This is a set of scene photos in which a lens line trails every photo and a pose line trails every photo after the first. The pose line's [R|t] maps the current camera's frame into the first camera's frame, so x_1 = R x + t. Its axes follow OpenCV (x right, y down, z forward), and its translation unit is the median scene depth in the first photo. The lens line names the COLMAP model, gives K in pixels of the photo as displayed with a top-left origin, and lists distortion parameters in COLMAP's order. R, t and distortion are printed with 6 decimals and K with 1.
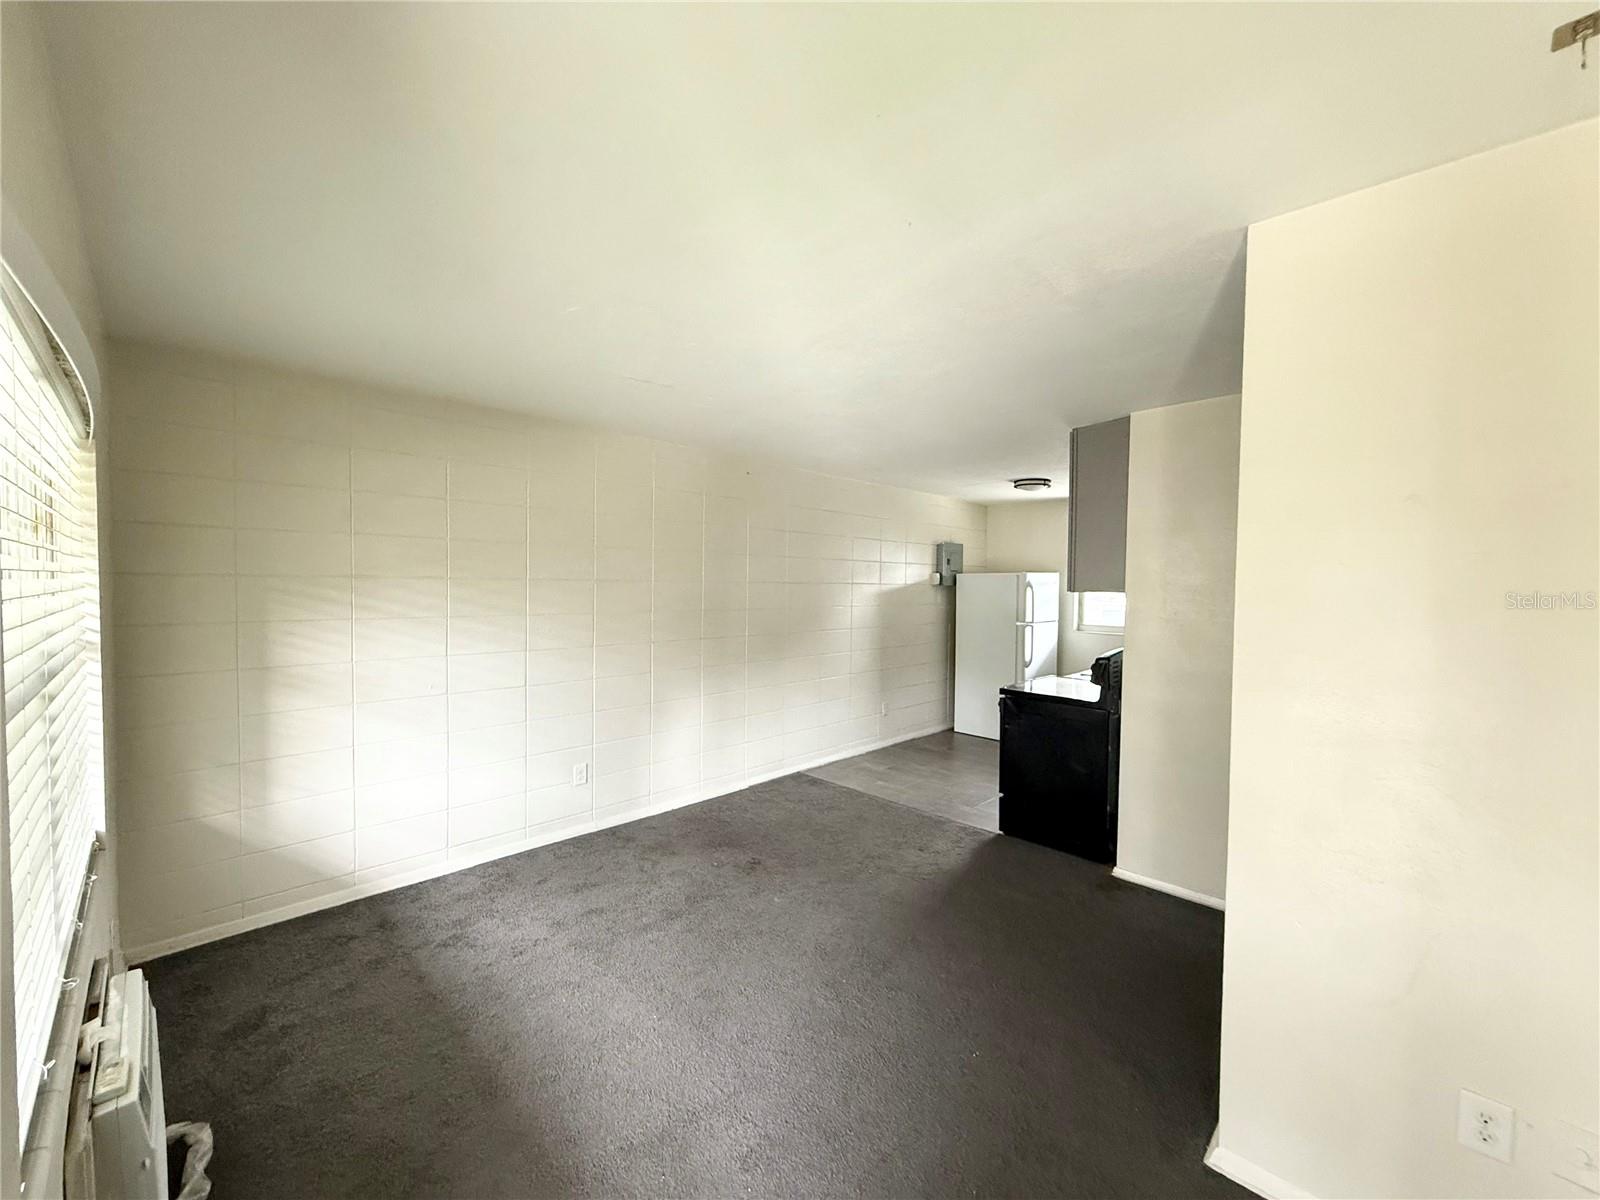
lens RADIAL K [[636.3, 0, 800.0], [0, 636.3, 600.0], [0, 0, 1]] dist [-0.001073, 0.000065]
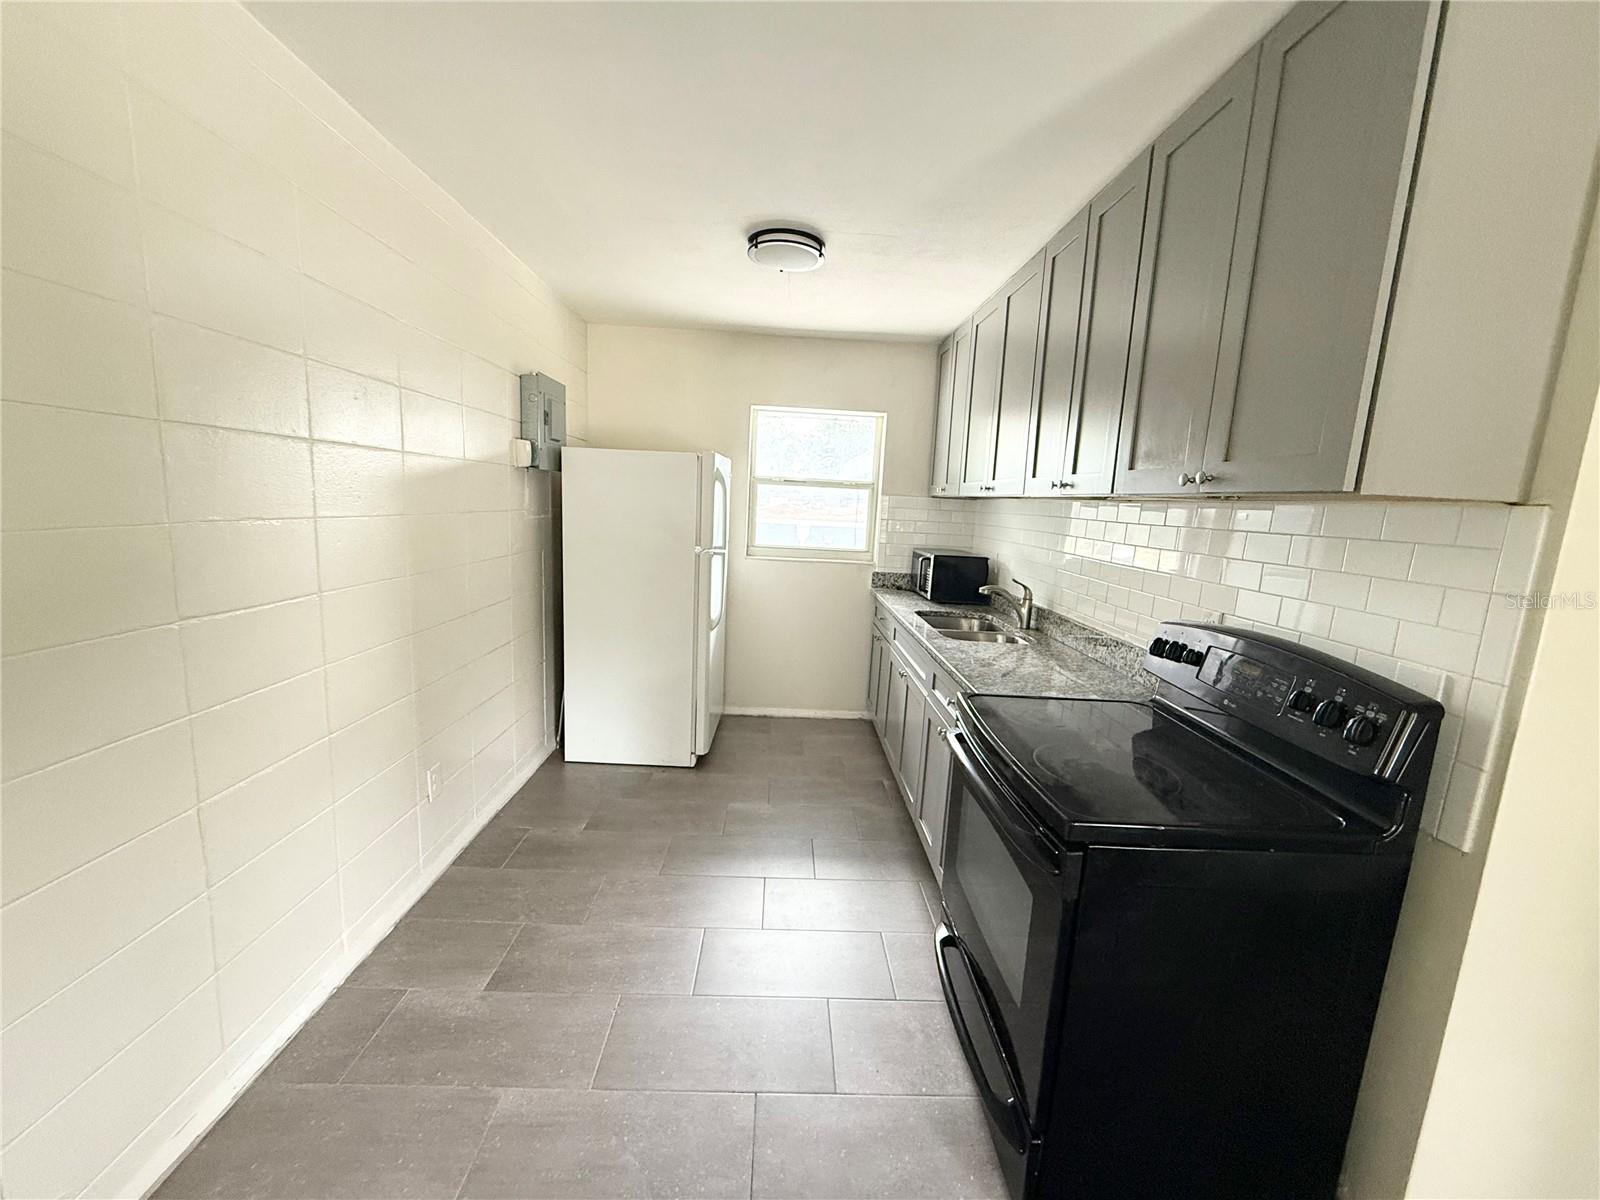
lens RADIAL K [[636.3, 0, 800.0], [0, 636.3, 600.0], [0, 0, 1]] dist [-0.001073, 0.000065]
pose [[0.695115, -0.089697, 0.713281, 0.035104], [-0.021479, 0.989151, 0.145321, -0.001000], [-0.718578, -0.116336, 0.685647, 0.907536]]
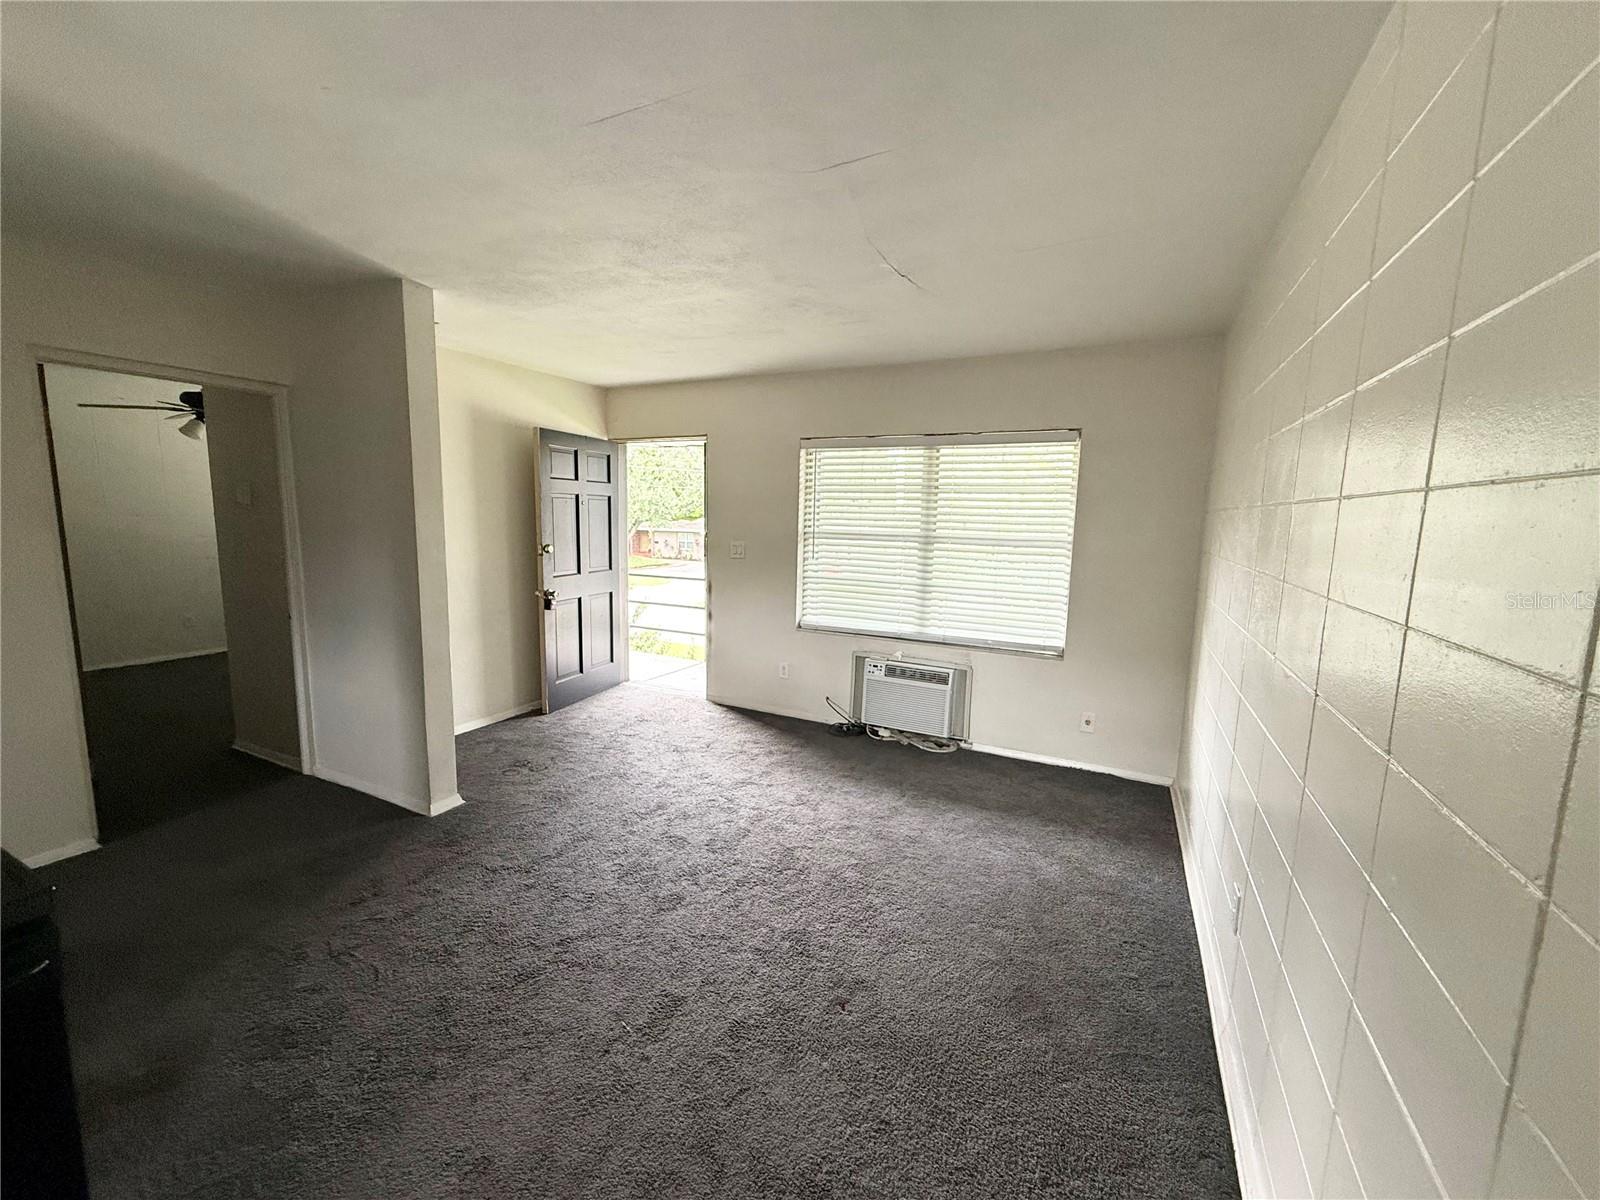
lens RADIAL K [[636.3, 0, 800.0], [0, 636.3, 600.0], [0, 0, 1]] dist [-0.001073, 0.000065]
pose [[-0.951041, 0.006572, -0.308994, 0.118023], [-0.041566, 0.987971, 0.148949, -0.014616], [0.306256, 0.154500, -0.939328, 1.301397]]
